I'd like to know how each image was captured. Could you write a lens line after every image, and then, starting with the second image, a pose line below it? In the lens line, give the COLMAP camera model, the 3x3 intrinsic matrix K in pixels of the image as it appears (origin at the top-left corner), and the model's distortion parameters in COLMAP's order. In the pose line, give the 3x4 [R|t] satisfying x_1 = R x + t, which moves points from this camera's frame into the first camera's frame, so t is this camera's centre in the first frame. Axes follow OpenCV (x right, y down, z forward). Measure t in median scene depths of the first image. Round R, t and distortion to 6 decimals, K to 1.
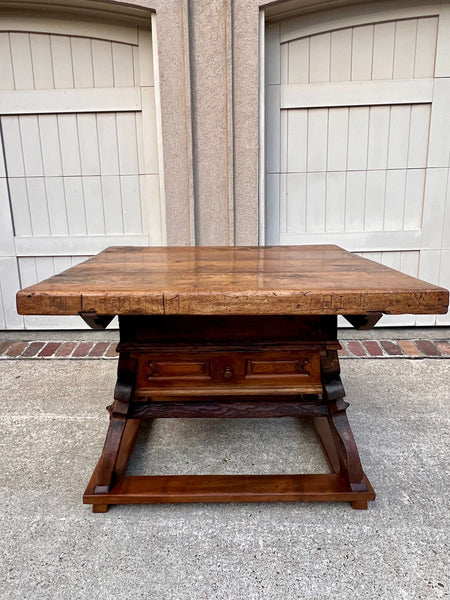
lens RADIAL K [[445.5, 0, 224.2], [0, 445.5, 297.1], [0, 0, 1]] dist [-0.010727, 0.008219]
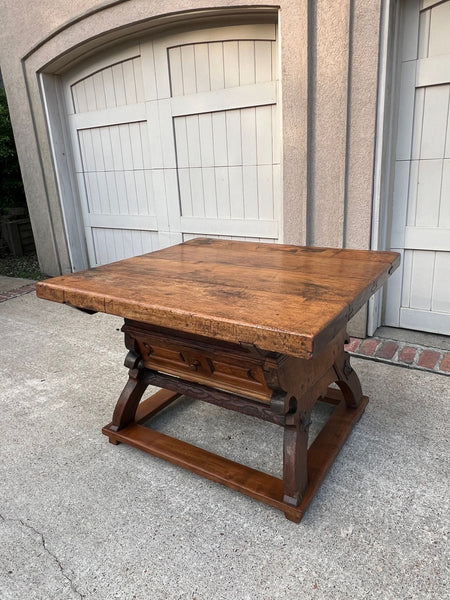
lens RADIAL K [[445.5, 0, 226.7], [0, 445.5, 291.6], [0, 0, 1]] dist [-0.010727, 0.008219]
pose [[0.836979, 0.138947, -0.529301, 0.599044], [-0.095880, 0.989501, 0.108141, -0.140708], [0.538770, -0.039763, 0.841514, 0.056367]]
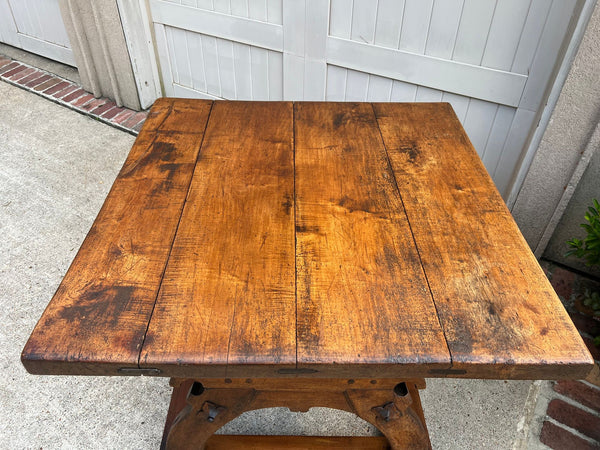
lens RADIAL K [[451.1, 0, 298.1], [0, 451.1, 223.0], [0, 0, 1]] dist [0.060545, -0.066474]
pose [[0.012841, -0.644536, 0.764466, -0.639237], [0.187104, 0.752574, 0.631367, -0.537831], [-0.982256, 0.134928, 0.130259, 0.941412]]
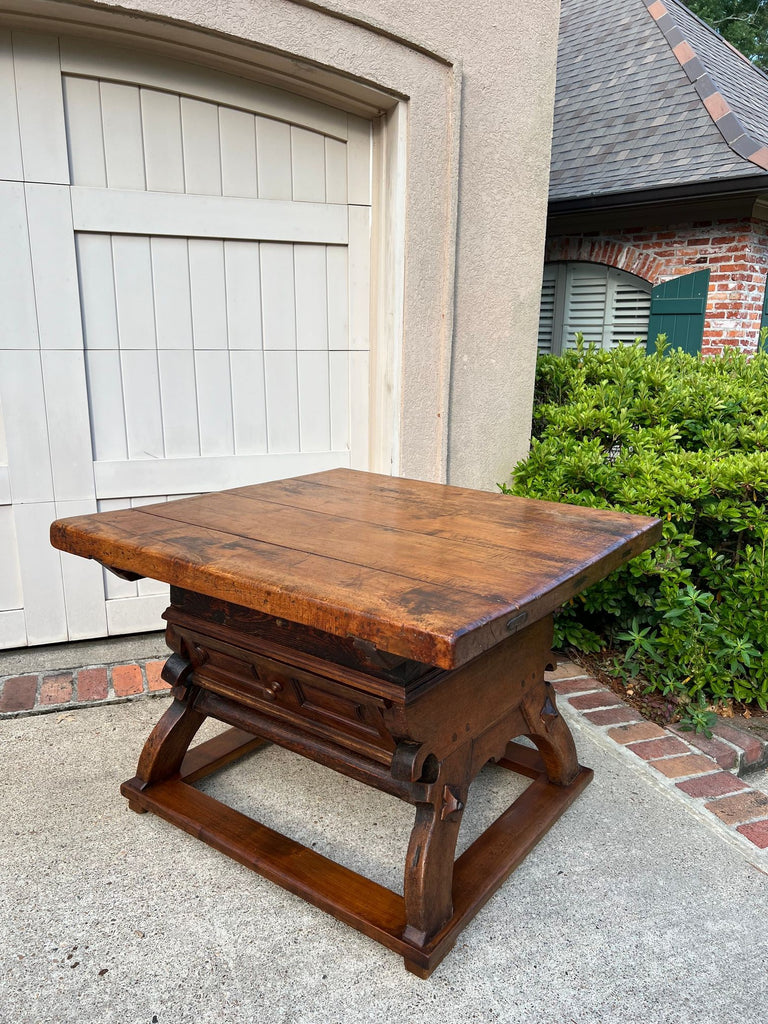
lens RADIAL K [[769.8, 0, 391.2], [0, 769.8, 521.3], [0, 0, 1]] dist [0.060545, -0.066474]
pose [[-0.802126, -0.161399, 0.574930, -0.704810], [0.099609, 0.913130, 0.395312, -0.553342], [-0.588789, 0.374358, -0.716368, 1.867784]]
